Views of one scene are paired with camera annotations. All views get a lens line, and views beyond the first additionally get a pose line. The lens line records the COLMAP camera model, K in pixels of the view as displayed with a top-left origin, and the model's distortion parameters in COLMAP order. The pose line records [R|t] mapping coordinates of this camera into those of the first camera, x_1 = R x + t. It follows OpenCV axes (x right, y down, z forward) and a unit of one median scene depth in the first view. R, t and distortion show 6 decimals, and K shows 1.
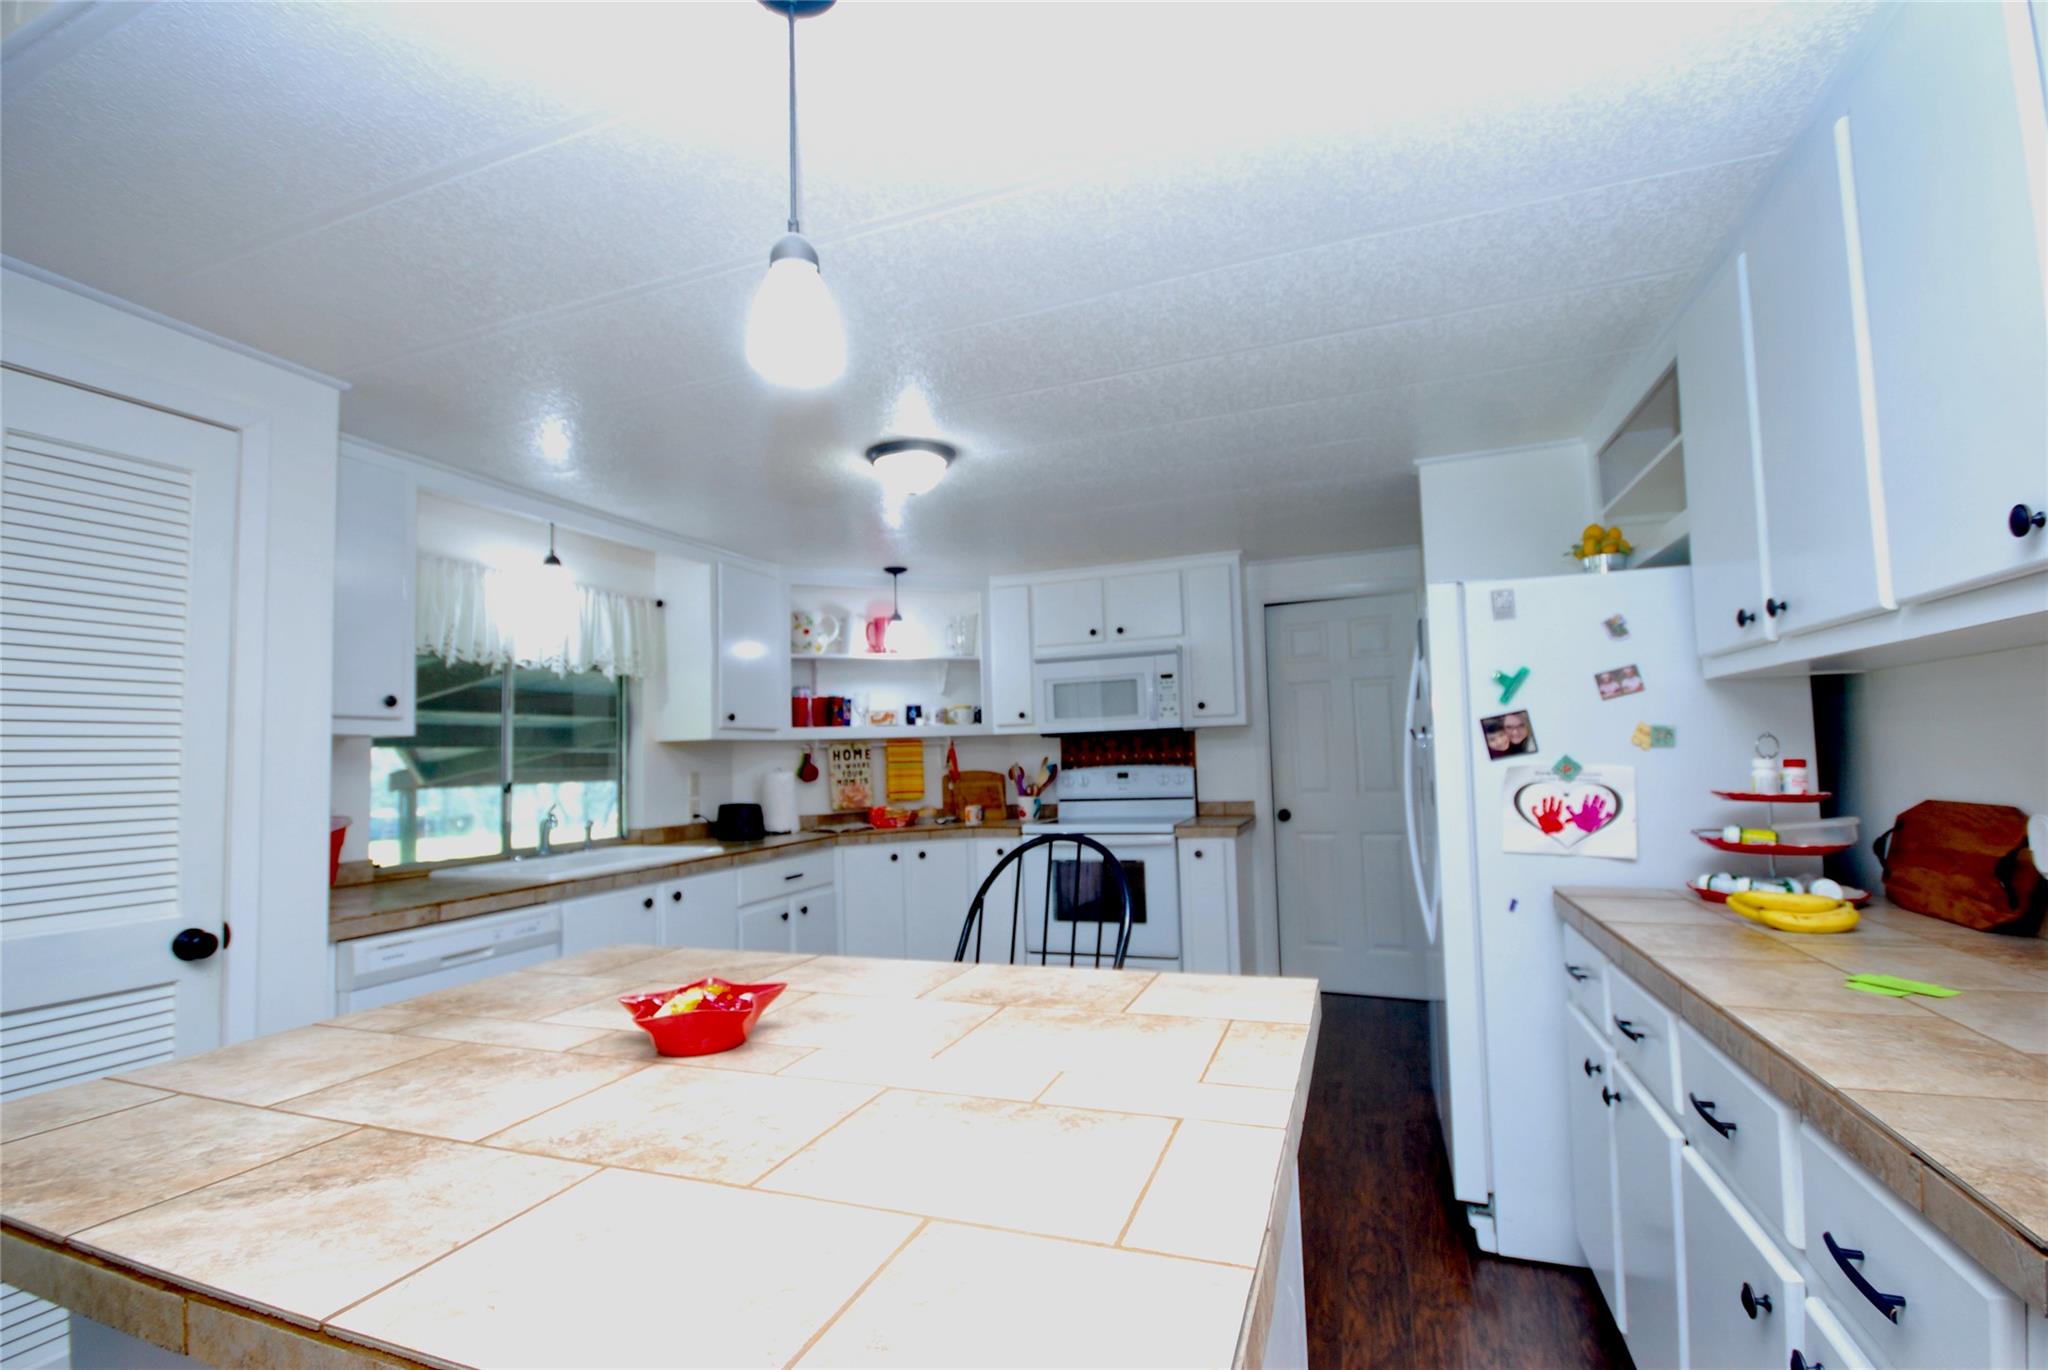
lens RADIAL K [[908.7, 0, 1022.8], [0, 908.7, 706.3], [0, 0, 1]] dist [-0.000204, 0.000119]
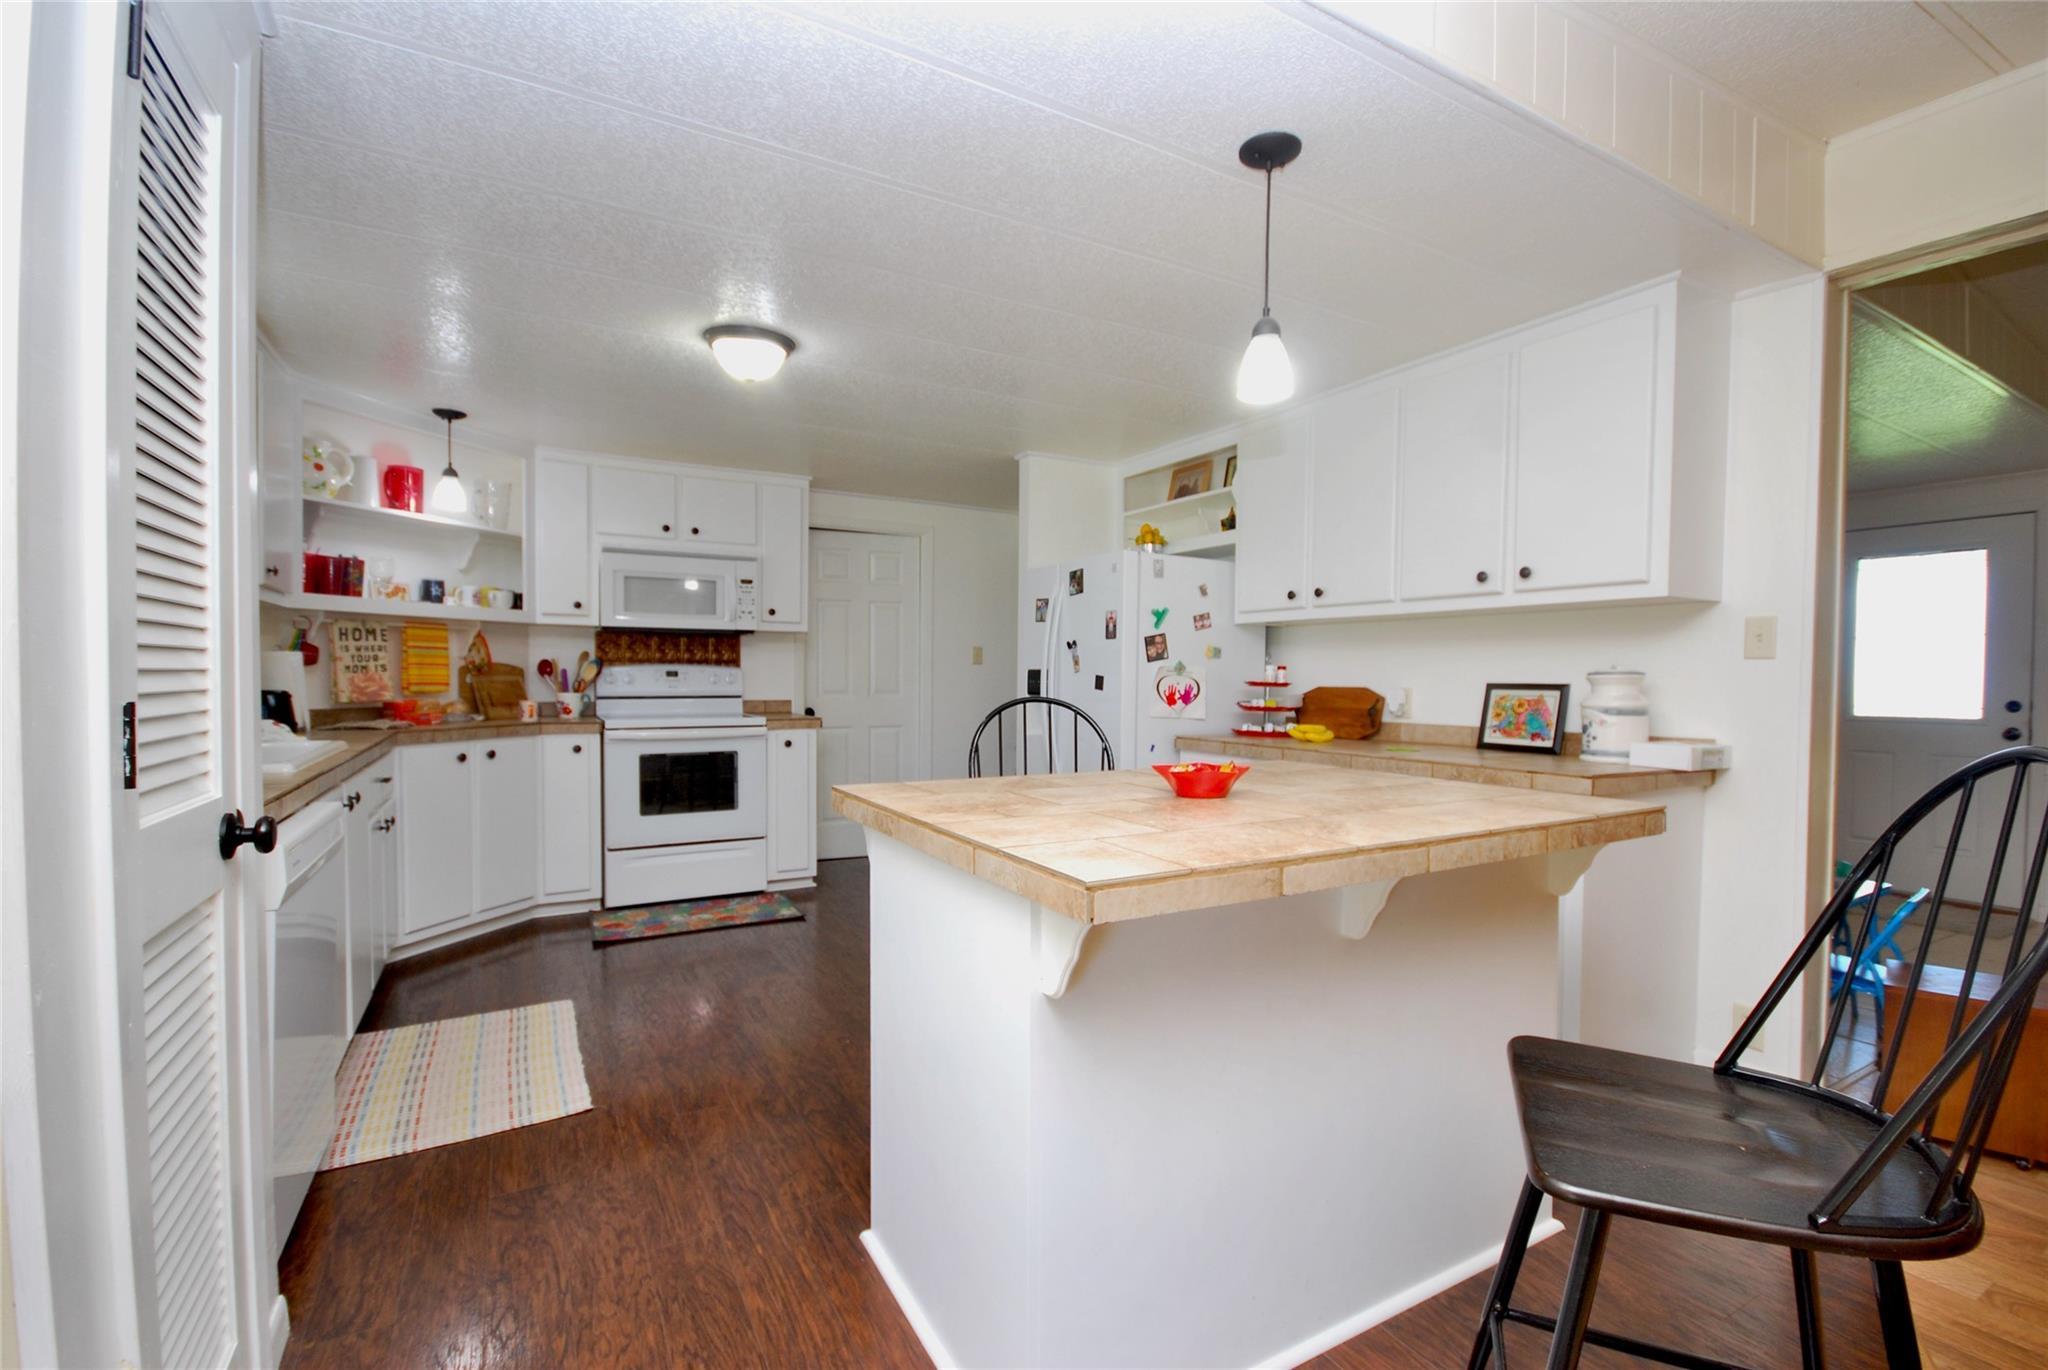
lens RADIAL K [[908.7, 0, 1022.8], [0, 908.7, 706.3], [0, 0, 1]] dist [-0.000204, 0.000119]
pose [[0.641889, 0.010294, 0.766729, -0.430911], [-0.072462, 0.996250, 0.047288, 0.037173], [-0.763366, -0.085912, 0.640227, 0.051579]]
